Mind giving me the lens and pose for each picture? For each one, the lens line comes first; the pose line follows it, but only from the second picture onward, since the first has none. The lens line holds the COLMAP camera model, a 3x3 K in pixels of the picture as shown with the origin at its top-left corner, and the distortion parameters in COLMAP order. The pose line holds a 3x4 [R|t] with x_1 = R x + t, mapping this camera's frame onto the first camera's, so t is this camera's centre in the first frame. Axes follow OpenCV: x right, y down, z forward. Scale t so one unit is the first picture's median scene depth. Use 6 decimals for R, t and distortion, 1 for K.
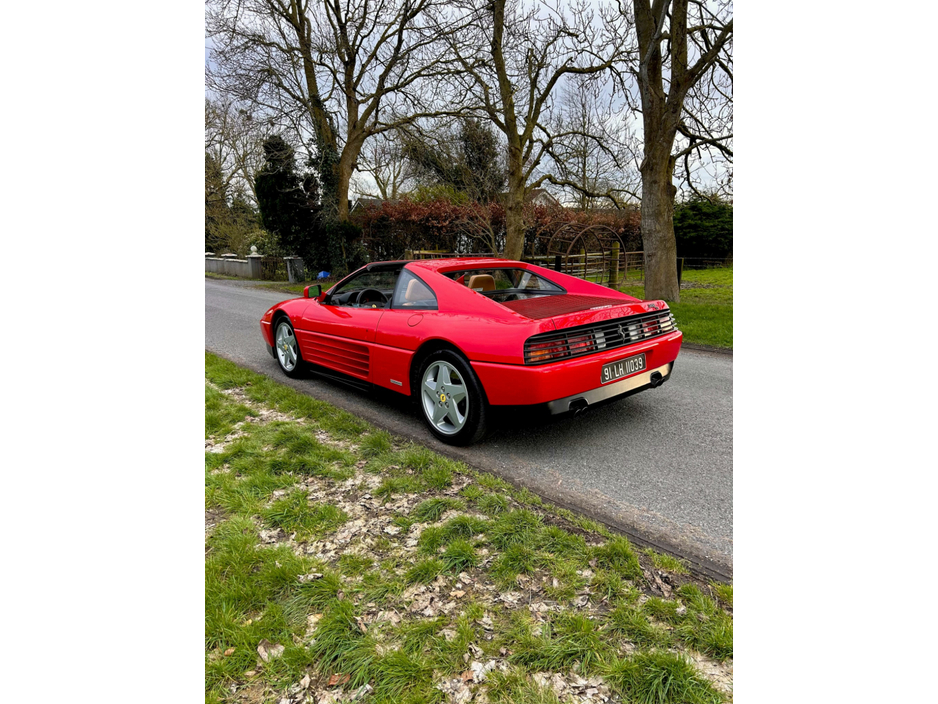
lens RADIAL K [[517.6, 0, 468.1], [0, 517.6, 362.5], [0, 0, 1]] dist [0.000947, -0.000488]
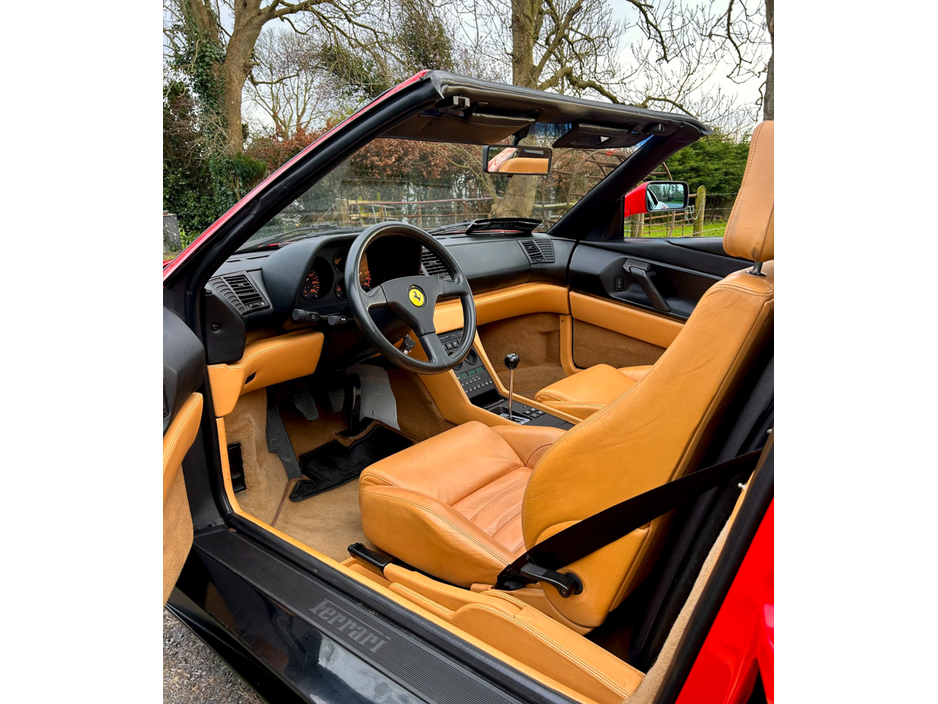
lens RADIAL K [[599.3, 0, 466.5], [0, 599.3, 381.3], [0, 0, 1]] dist [0.058323, -0.069861]
pose [[0.992583, -0.048720, 0.111377, -0.050633], [0.042133, 0.997263, 0.060749, -0.021741], [-0.114032, -0.055606, 0.991920, 0.188149]]
